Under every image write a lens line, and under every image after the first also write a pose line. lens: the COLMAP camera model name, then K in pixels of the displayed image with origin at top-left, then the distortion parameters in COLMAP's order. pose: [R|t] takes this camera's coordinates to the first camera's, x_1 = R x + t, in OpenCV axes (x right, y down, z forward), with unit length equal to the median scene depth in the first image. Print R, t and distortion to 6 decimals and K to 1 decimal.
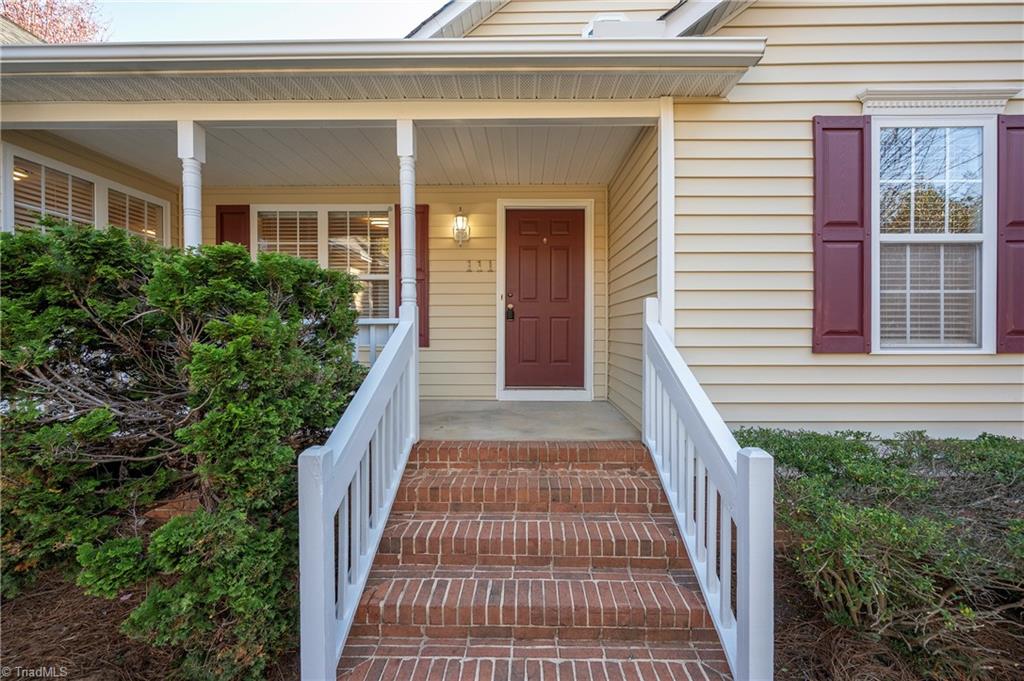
lens RADIAL K [[404.8, 0, 512.0], [0, 404.8, 340.5], [0, 0, 1]] dist [0.024018, -0.000002]
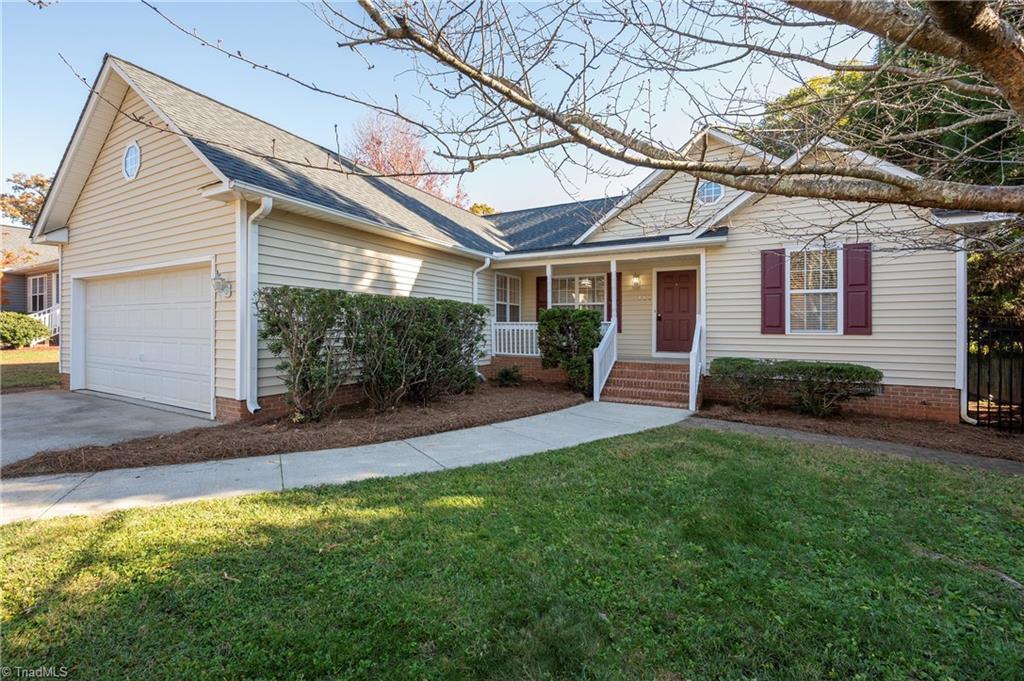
lens RADIAL K [[404.8, 0, 512.0], [0, 404.8, 340.5], [0, 0, 1]] dist [0.024018, -0.000002]
pose [[0.893412, 0.019223, -0.448827, 0.465401], [-0.015605, 0.999809, 0.011759, 0.069588], [0.448967, -0.003502, 0.893541, -2.246464]]
